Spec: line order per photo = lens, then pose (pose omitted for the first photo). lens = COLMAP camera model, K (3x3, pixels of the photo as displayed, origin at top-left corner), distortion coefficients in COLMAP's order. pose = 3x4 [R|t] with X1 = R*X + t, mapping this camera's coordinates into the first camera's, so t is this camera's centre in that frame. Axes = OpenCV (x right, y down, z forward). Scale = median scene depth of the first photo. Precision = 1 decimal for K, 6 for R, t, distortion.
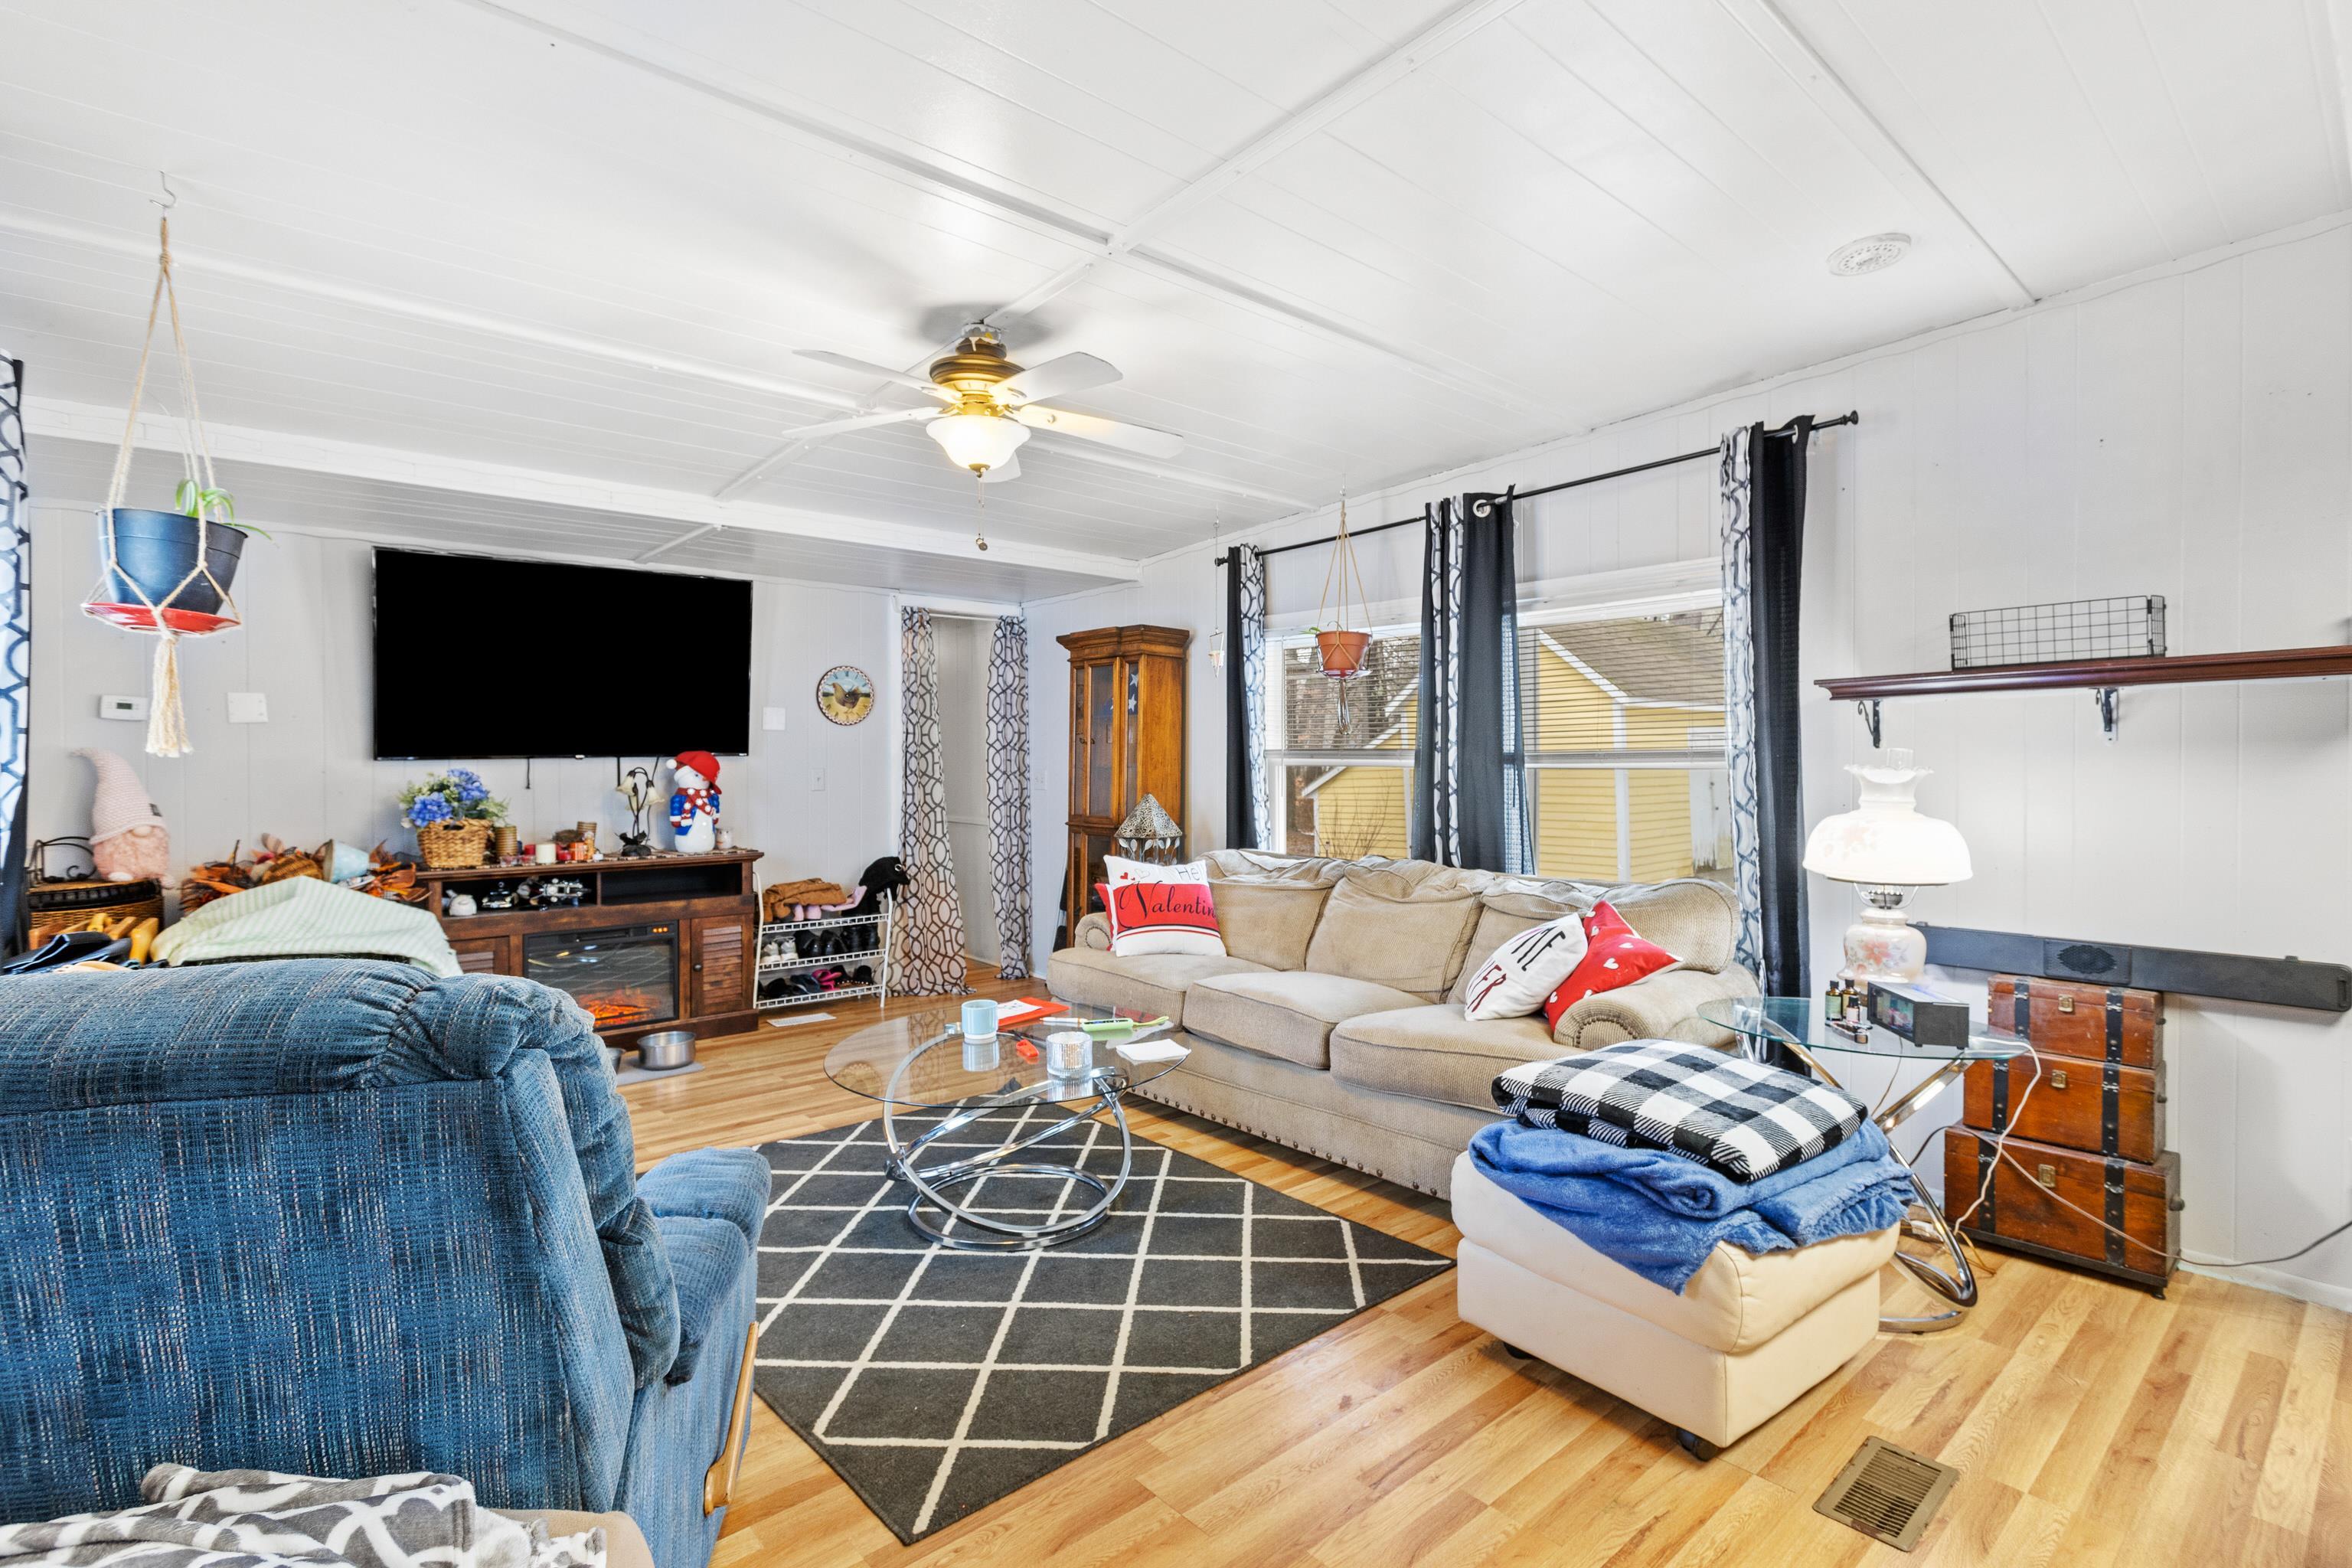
lens RADIAL K [[1110.5, 0, 1189.6], [0, 1110.5, 778.5], [0, 0, 1]] dist [-0.003085, 0.002542]
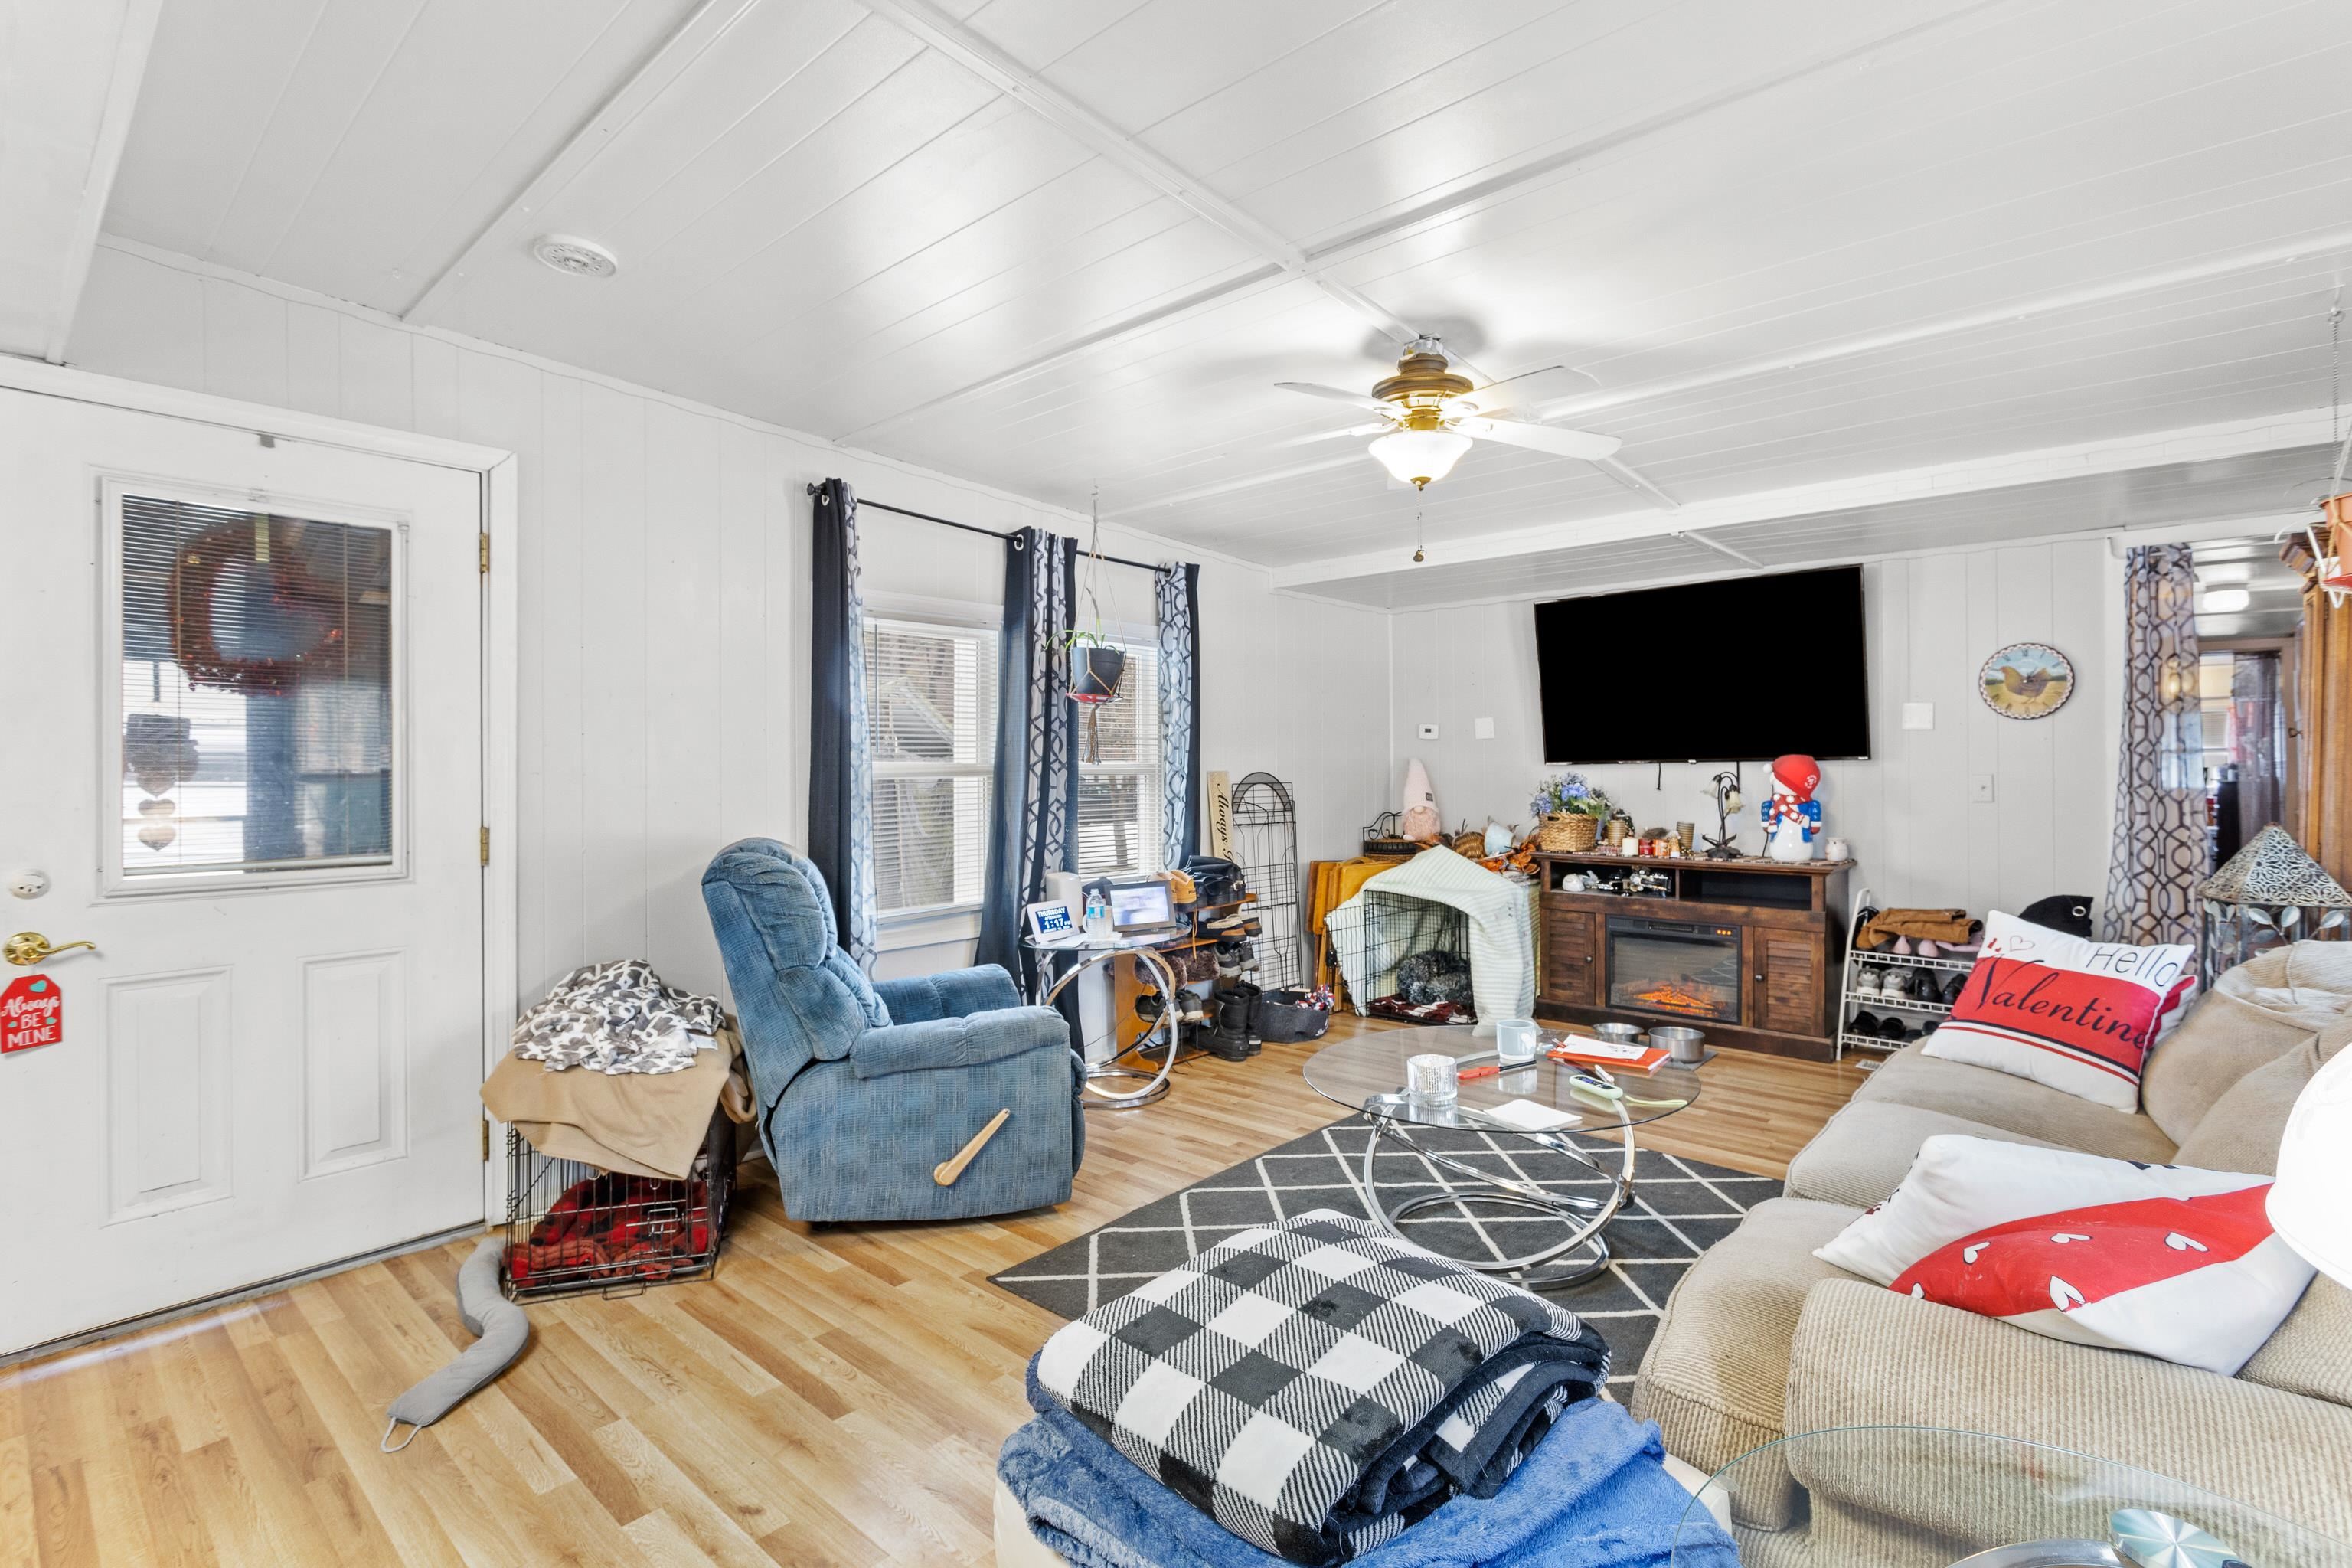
lens RADIAL K [[1110.5, 0, 1199.8], [0, 1110.5, 773.2], [0, 0, 1]] dist [-0.003085, 0.002542]
pose [[0.100188, 0.007567, -0.994940, 0.474269], [-0.013915, 0.999884, 0.006204, -0.008493], [0.994871, 0.013223, 0.100282, 0.410201]]
